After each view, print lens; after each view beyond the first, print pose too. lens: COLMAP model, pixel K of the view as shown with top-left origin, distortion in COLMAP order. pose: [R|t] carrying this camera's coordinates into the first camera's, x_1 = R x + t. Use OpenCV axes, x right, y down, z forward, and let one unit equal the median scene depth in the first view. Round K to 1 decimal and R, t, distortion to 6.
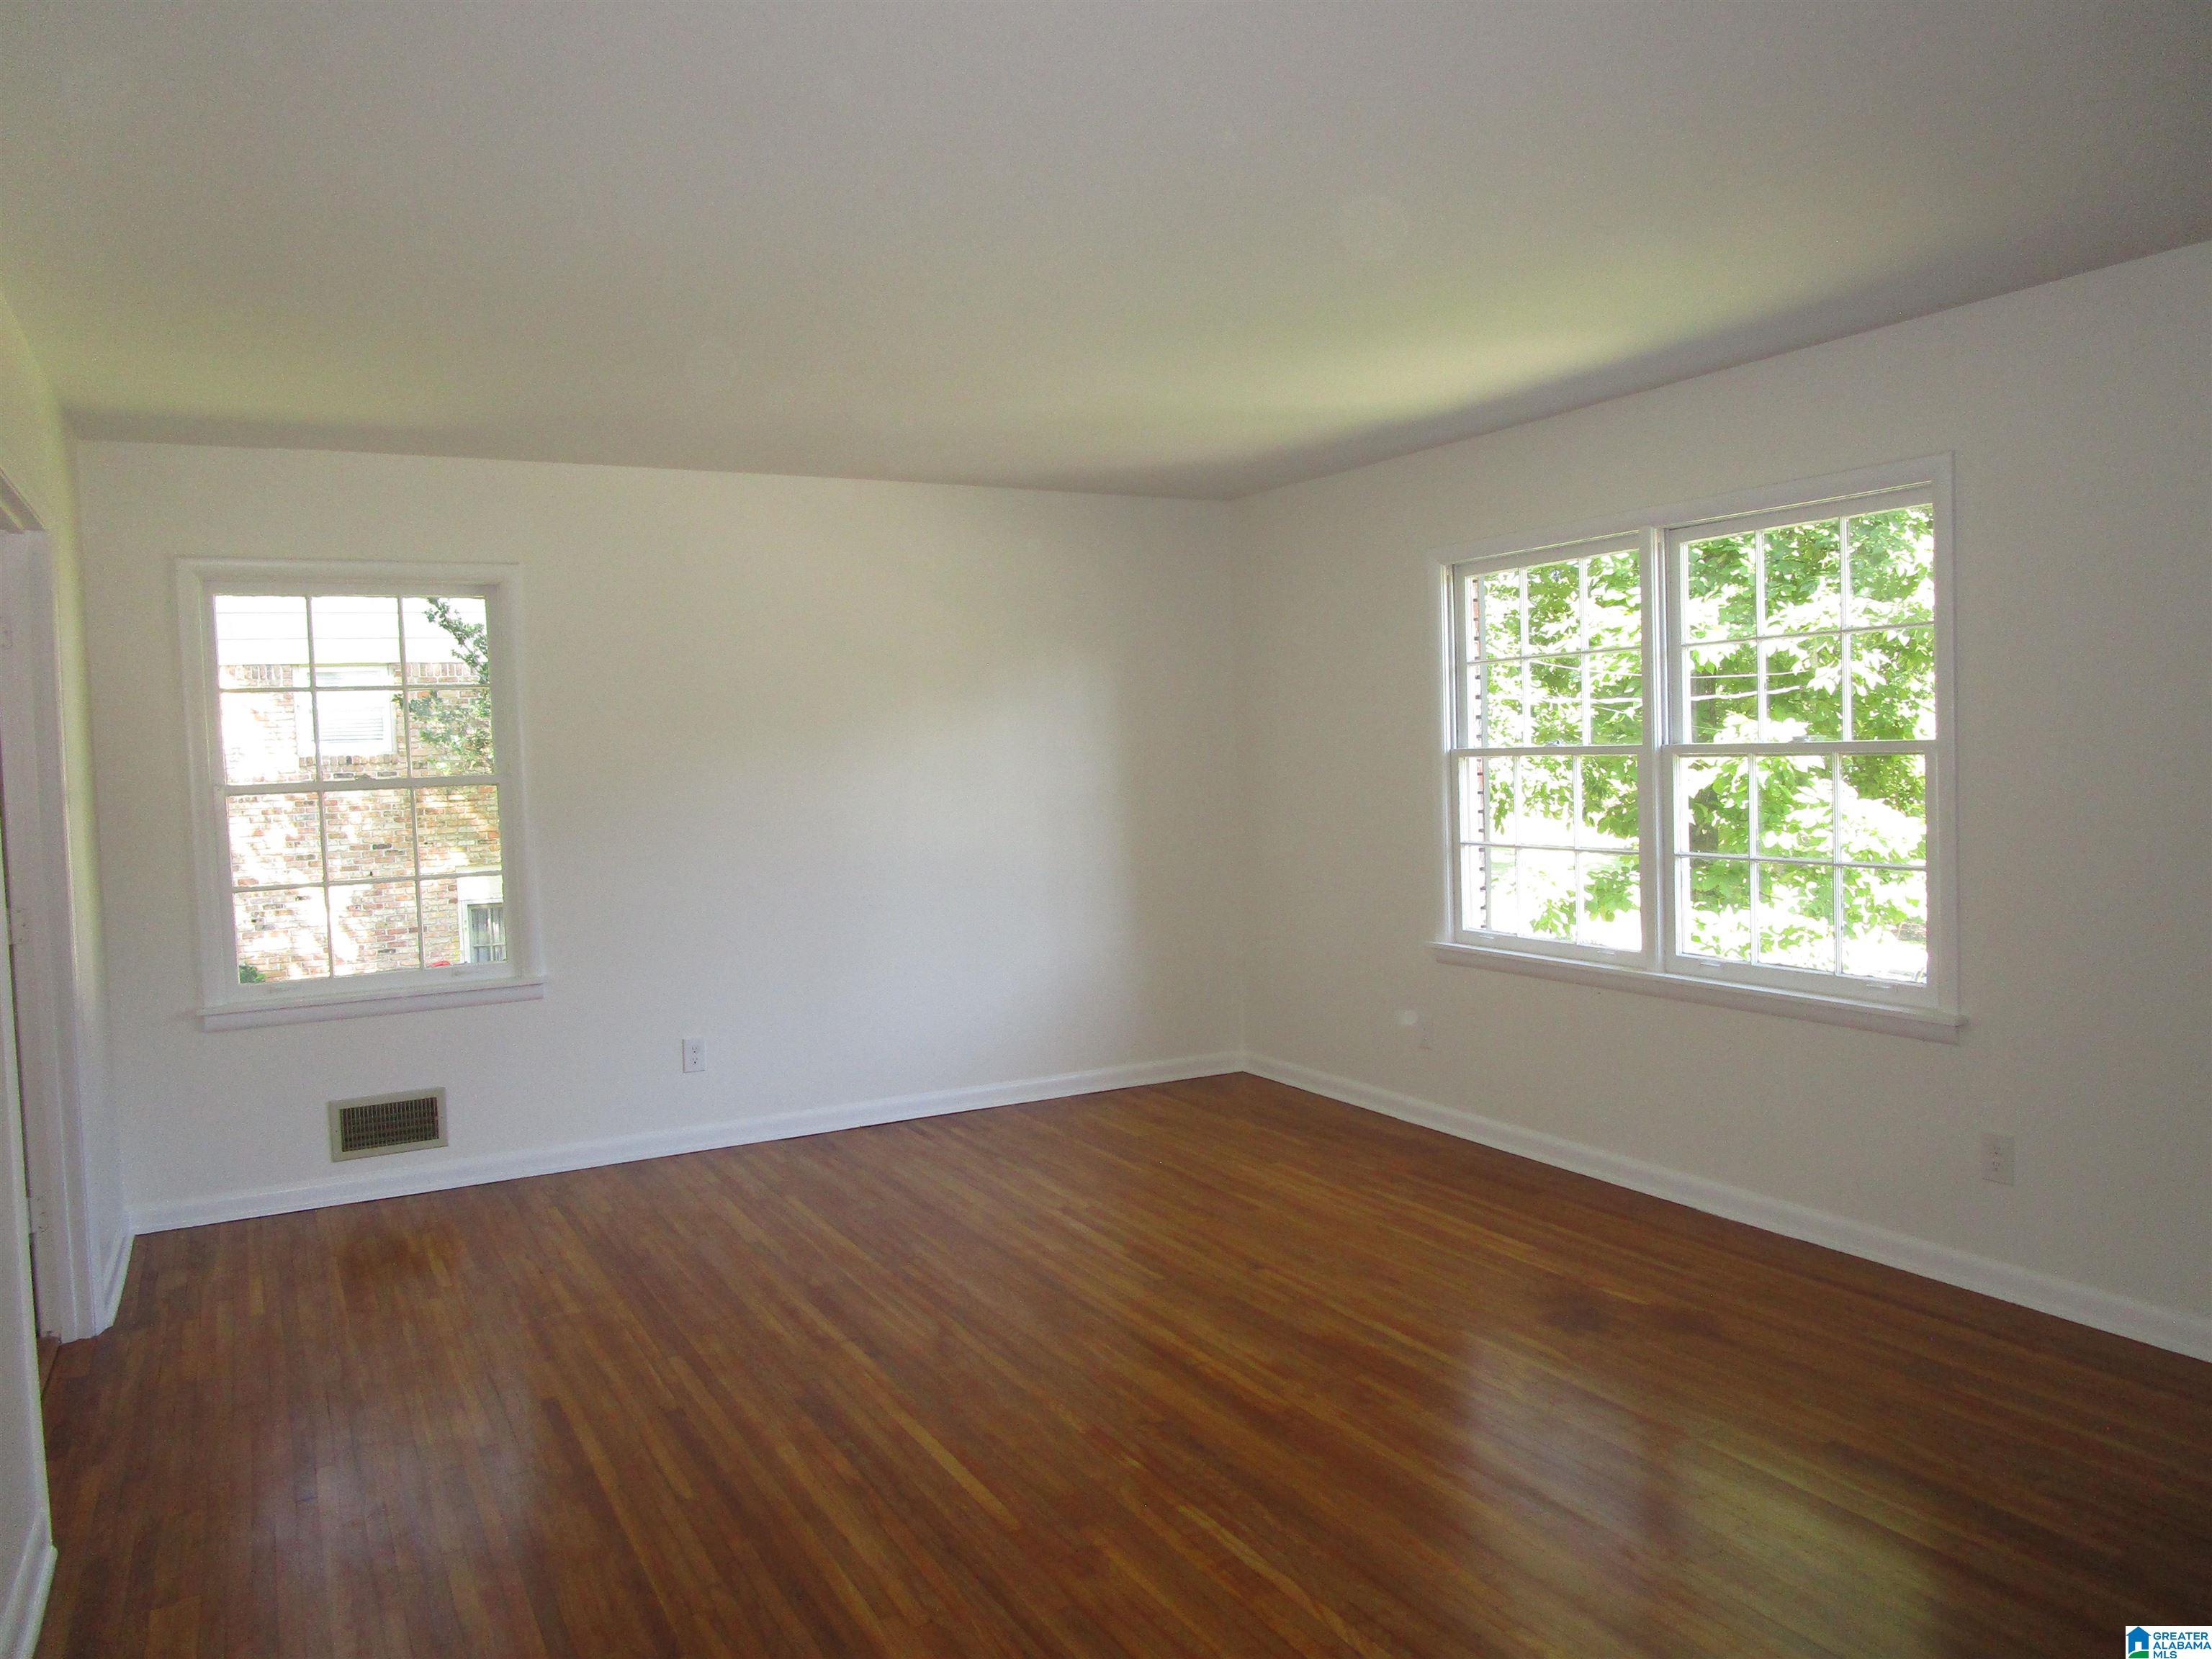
lens RADIAL K [[1573.7, 0, 1104.7], [0, 1573.7, 826.2], [0, 0, 1]] dist [-0.036439, 0.015545]
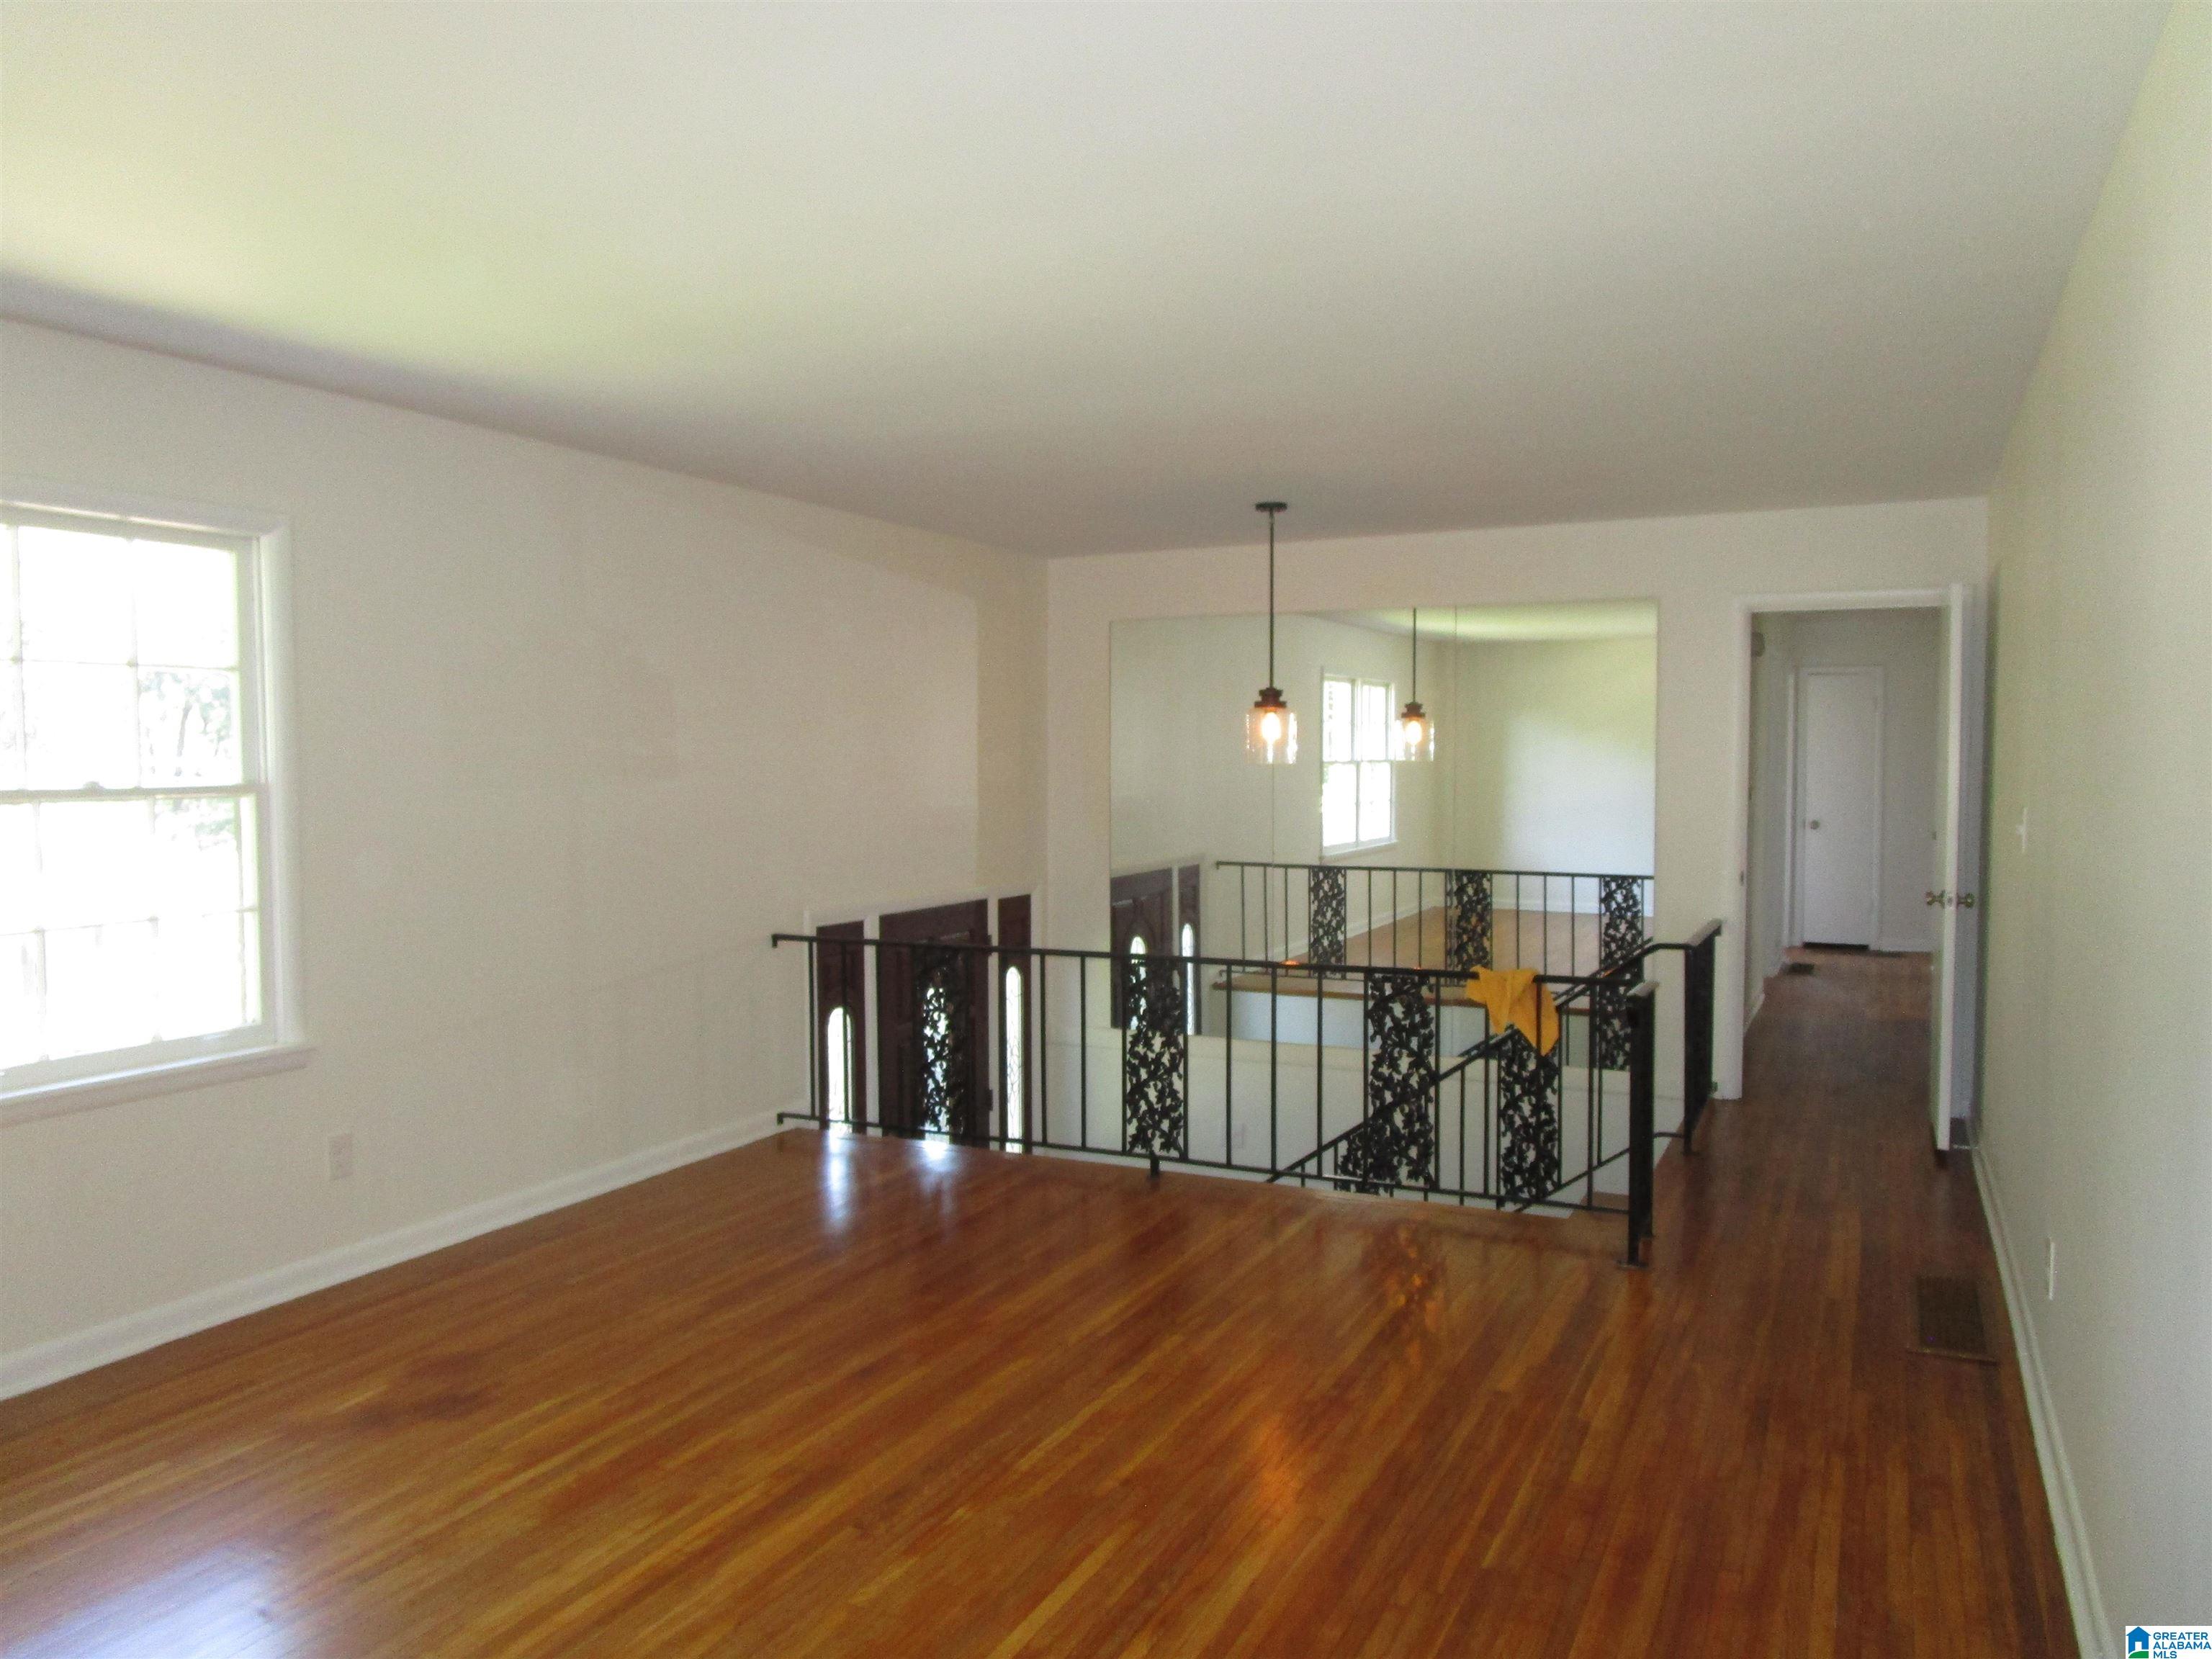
lens RADIAL K [[1573.7, 0, 1105.2], [0, 1573.7, 829.3], [0, 0, 1]] dist [-0.036439, 0.015545]
pose [[-0.566941, -0.006395, 0.823733, -0.770665], [0.068024, 0.996191, 0.054552, -0.052780], [-0.820945, 0.086961, -0.564347, 1.349071]]
